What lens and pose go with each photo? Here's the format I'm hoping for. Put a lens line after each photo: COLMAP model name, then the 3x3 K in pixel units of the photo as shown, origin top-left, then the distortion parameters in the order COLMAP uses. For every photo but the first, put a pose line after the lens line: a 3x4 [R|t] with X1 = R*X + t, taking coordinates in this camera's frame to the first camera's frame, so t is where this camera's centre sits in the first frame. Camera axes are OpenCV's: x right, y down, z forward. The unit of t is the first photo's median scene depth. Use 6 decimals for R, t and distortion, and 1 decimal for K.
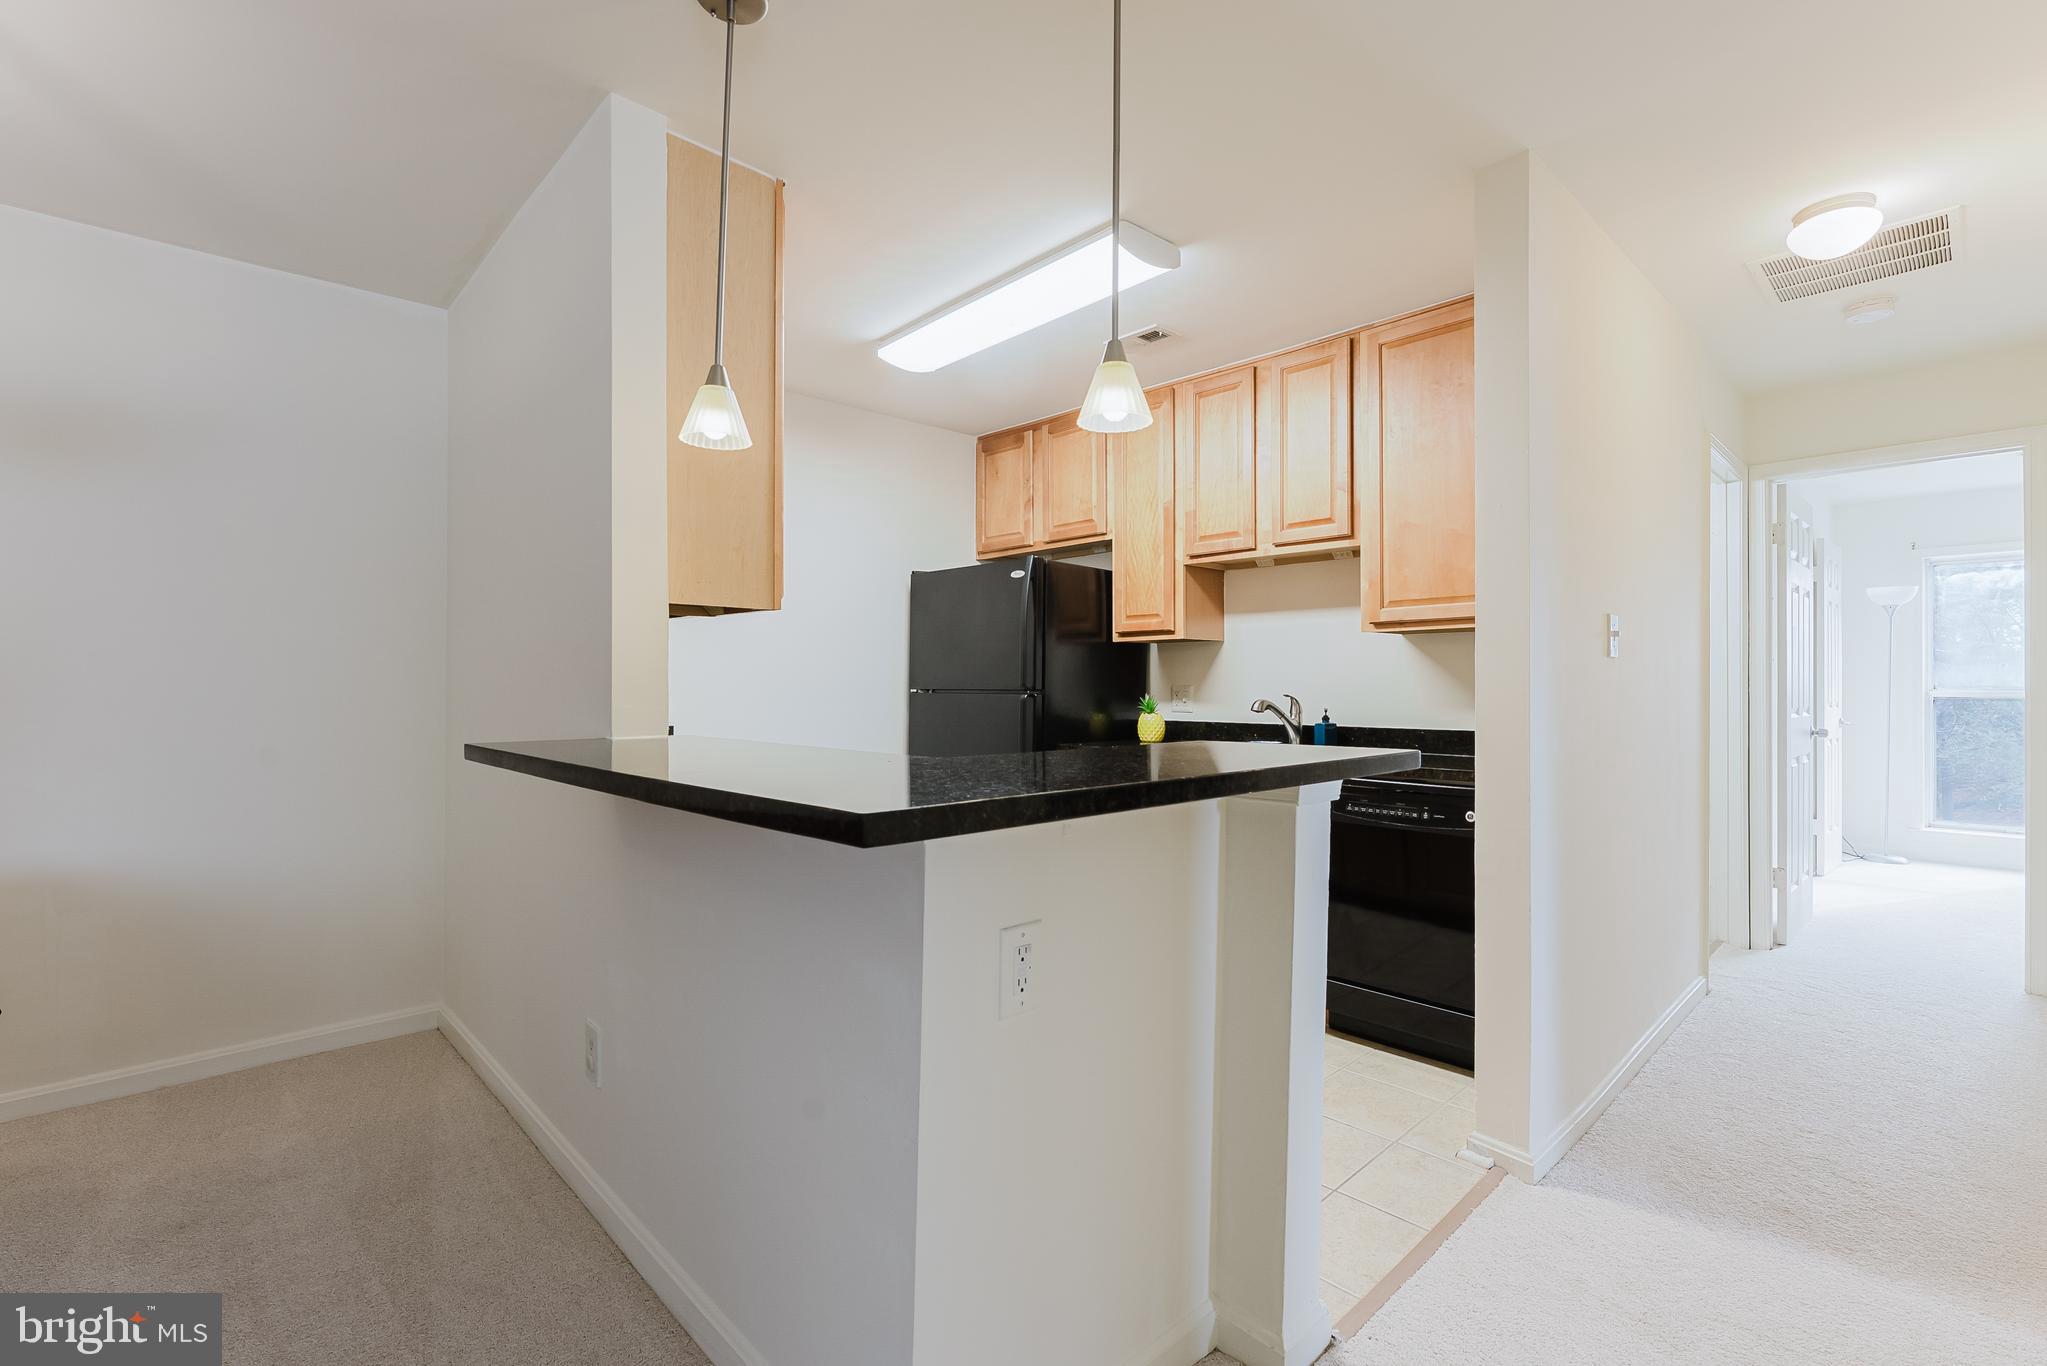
lens RADIAL K [[927.3, 0, 1018.3], [0, 927.3, 671.0], [0, 0, 1]] dist [-0.004039, -0.001466]
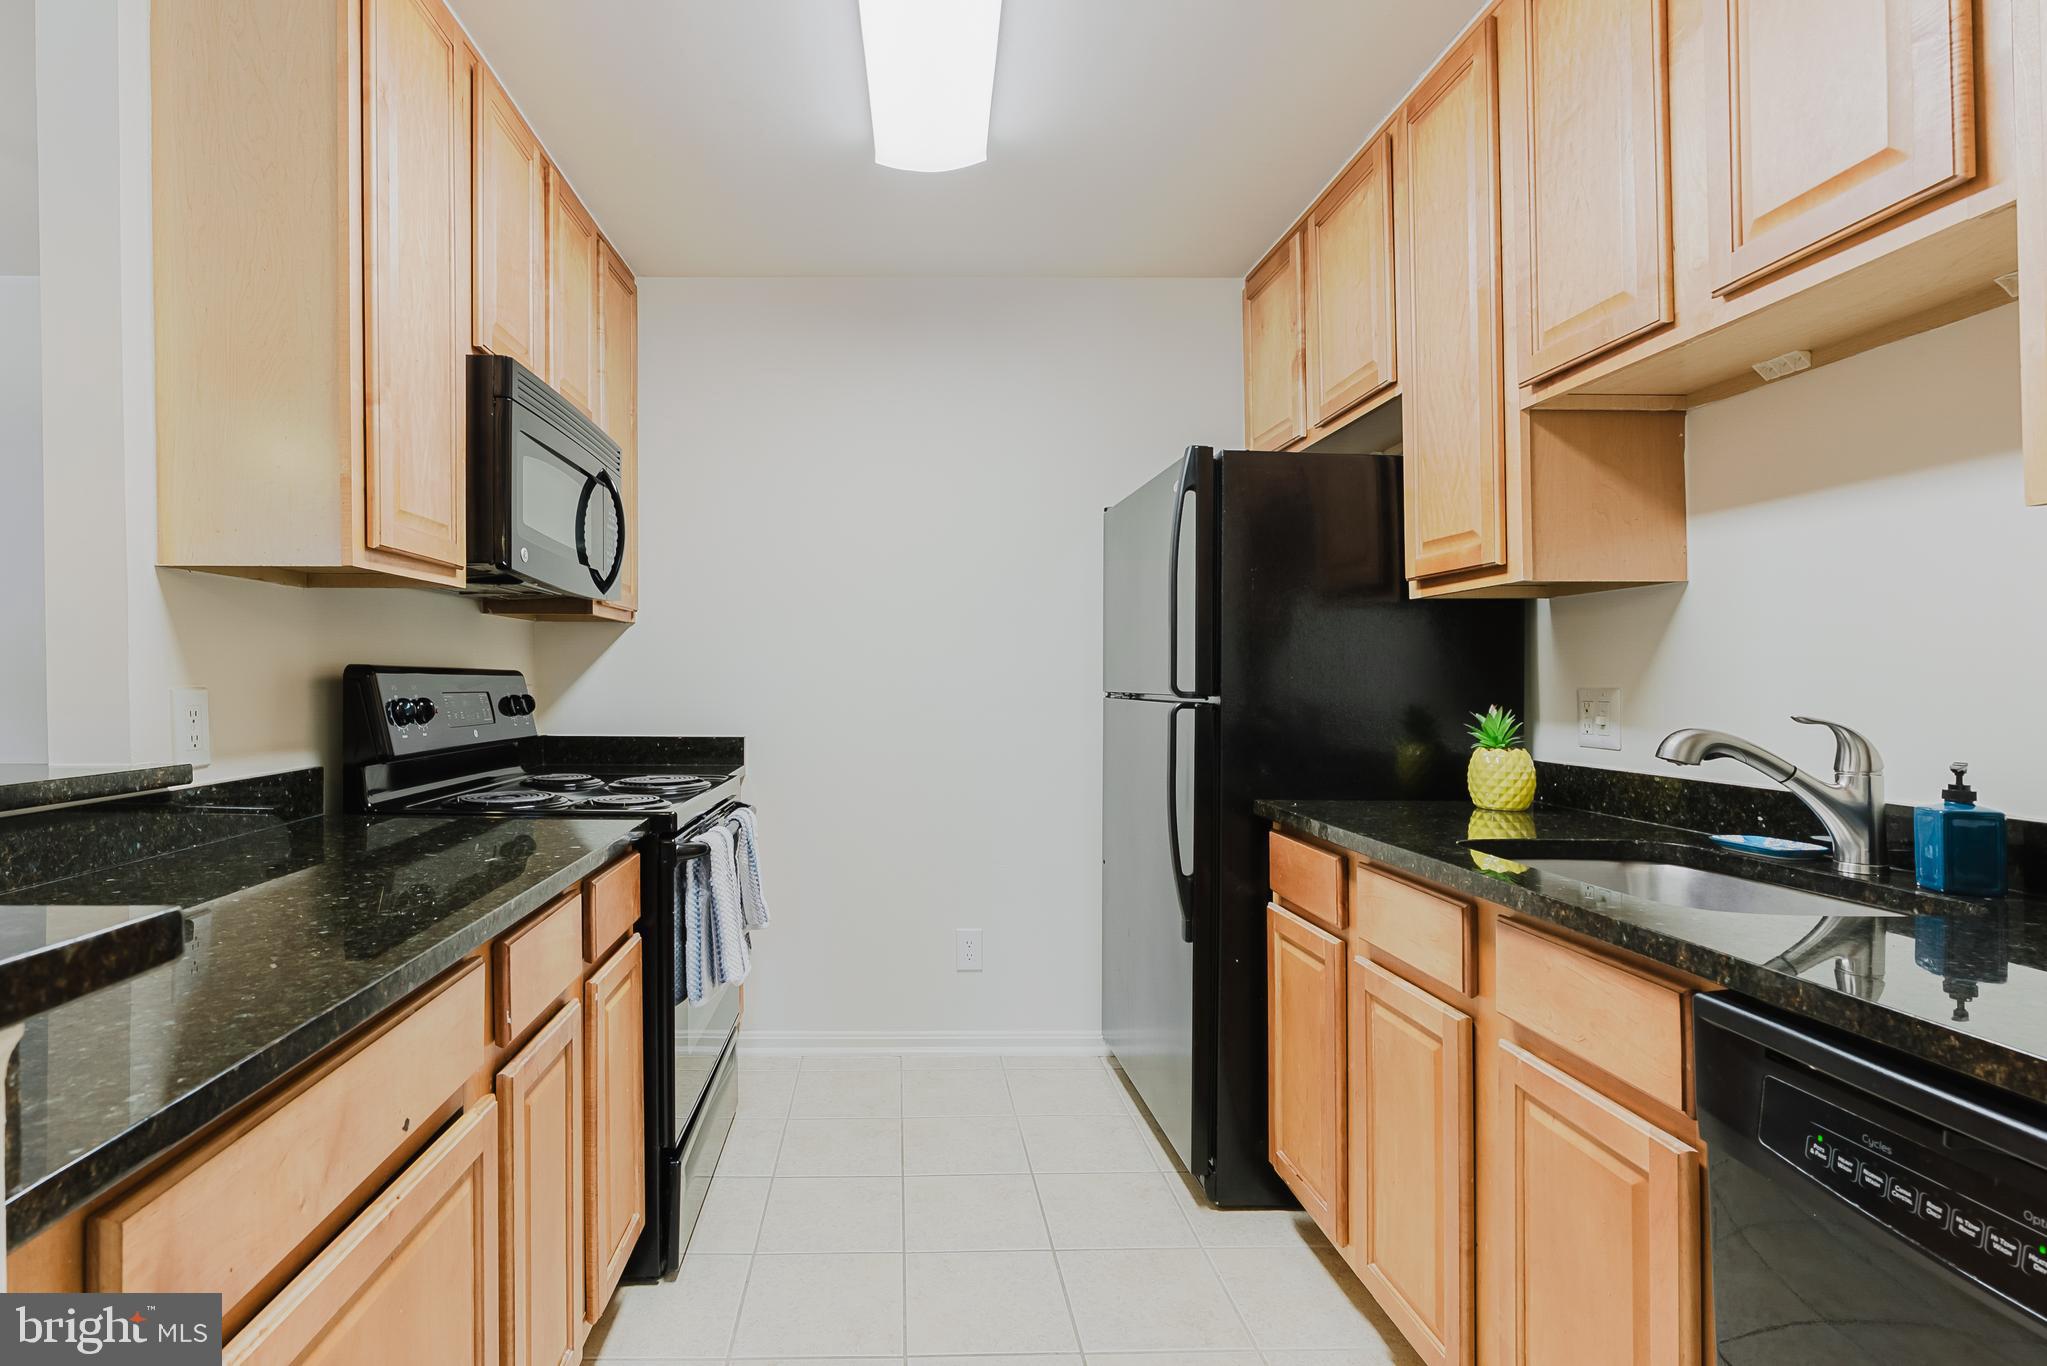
lens RADIAL K [[972.2, 0, 891.6], [0, 972.2, 677.6], [0, 0, 1]] dist [-0.005252, 0.000808]
pose [[0.729414, 0.001550, -0.684071, 0.276866], [0.003351, 0.999977, 0.005839, 0.006957], [0.684065, -0.006552, 0.729392, 0.472369]]
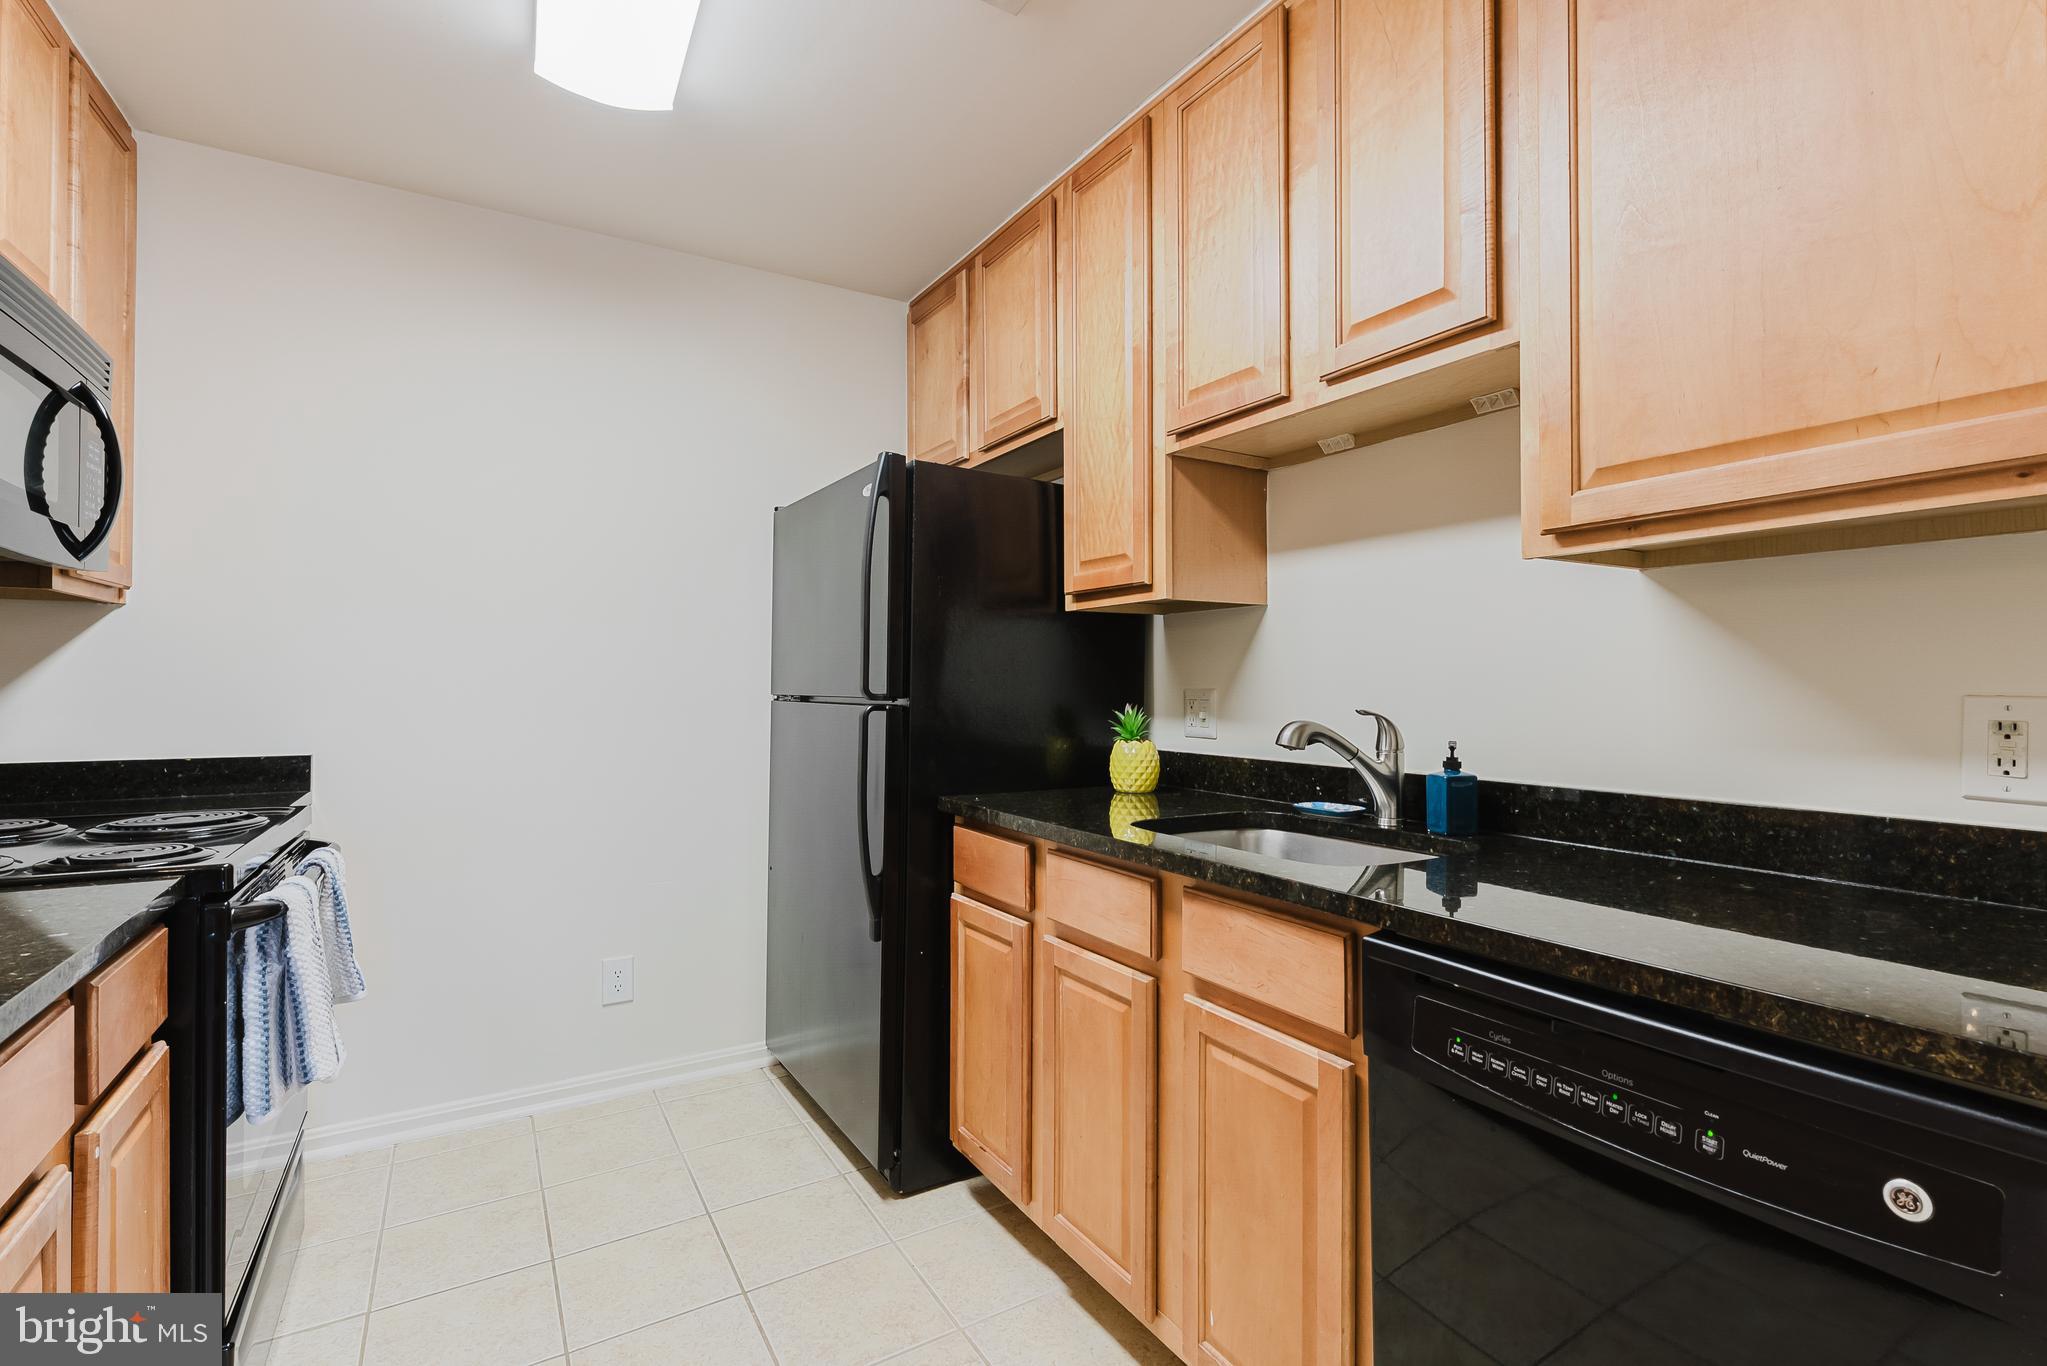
lens RADIAL K [[927.3, 0, 1017.7], [0, 927.3, 675.3], [0, 0, 1]] dist [-0.004039, -0.001466]
pose [[0.977359, 0.001532, -0.211583, 0.209049], [-0.001369, 0.999999, 0.000918, 0.007407], [0.211584, -0.000607, 0.977360, 0.486331]]
